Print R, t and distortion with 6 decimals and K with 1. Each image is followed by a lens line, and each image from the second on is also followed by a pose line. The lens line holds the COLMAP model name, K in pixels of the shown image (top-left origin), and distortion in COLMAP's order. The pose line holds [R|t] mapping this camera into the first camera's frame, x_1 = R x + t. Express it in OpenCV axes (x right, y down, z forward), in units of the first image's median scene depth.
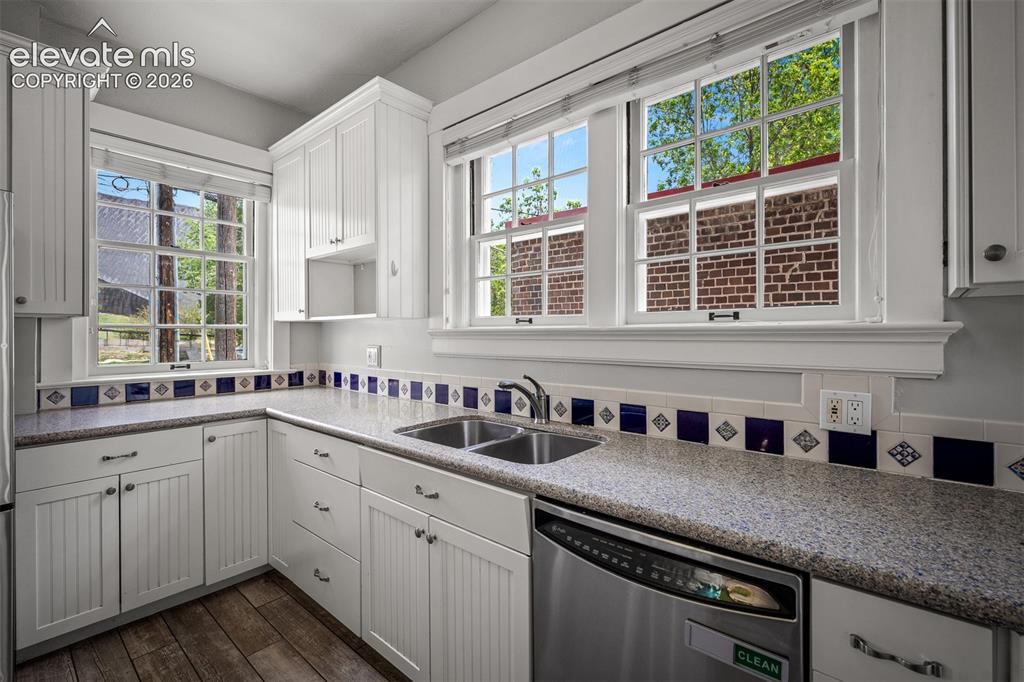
lens RADIAL K [[455.6, 0, 513.3], [0, 455.6, 331.9], [0, 0, 1]] dist [-0.002414, -0.000533]
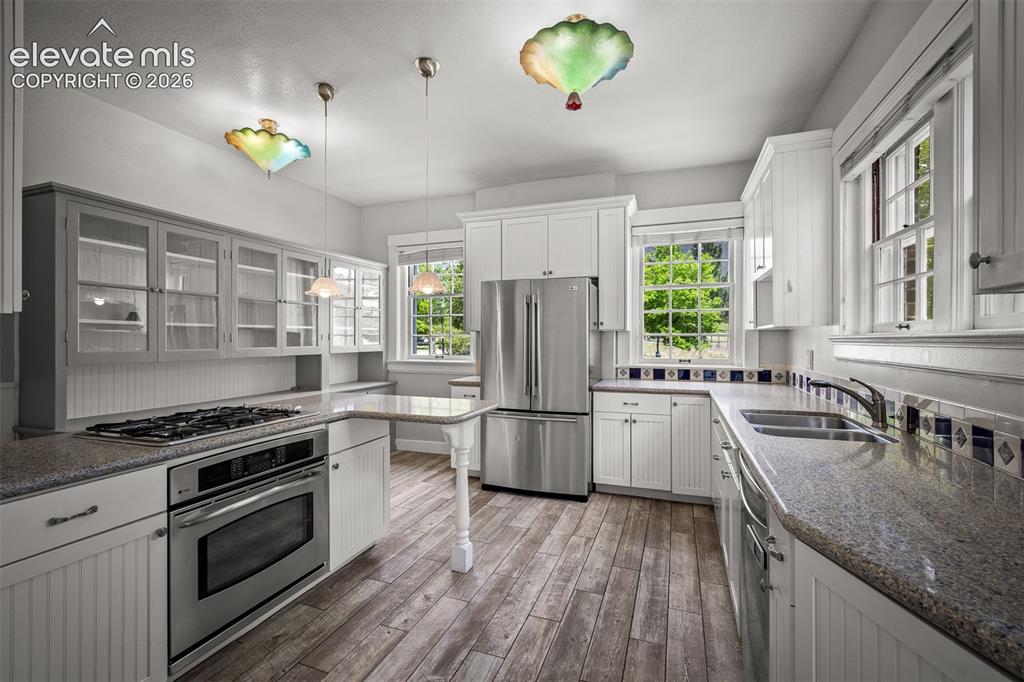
lens RADIAL K [[462.6, 0, 509.9], [0, 462.6, 338.2], [0, 0, 1]] dist [0.000946, 0.000075]
pose [[0.350570, -0.000011, -0.936537, 0.667923], [0.001075, 0.999999, 0.000390, -0.001312], [0.936536, -0.001143, 0.350570, -0.131092]]
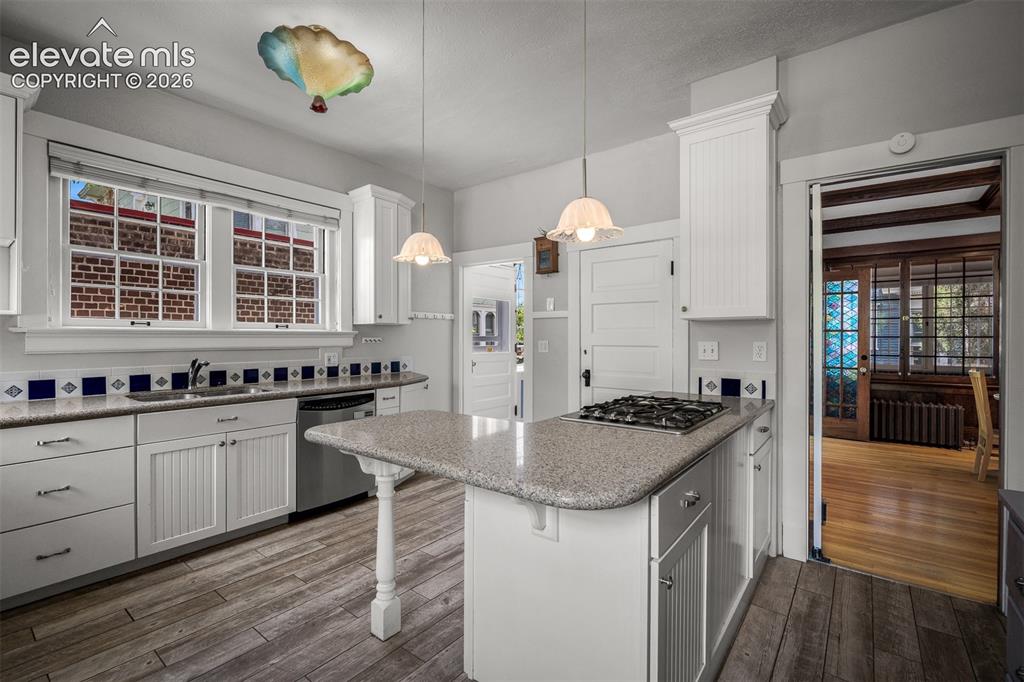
lens RADIAL K [[462.6, 0, 509.9], [0, 462.6, 338.2], [0, 0, 1]] dist [0.000946, 0.000075]
pose [[-0.051090, 0.001612, 0.998693, -1.415972], [-0.002162, 0.999996, -0.001724, 0.018770], [-0.998692, -0.002248, -0.051086, -0.023680]]
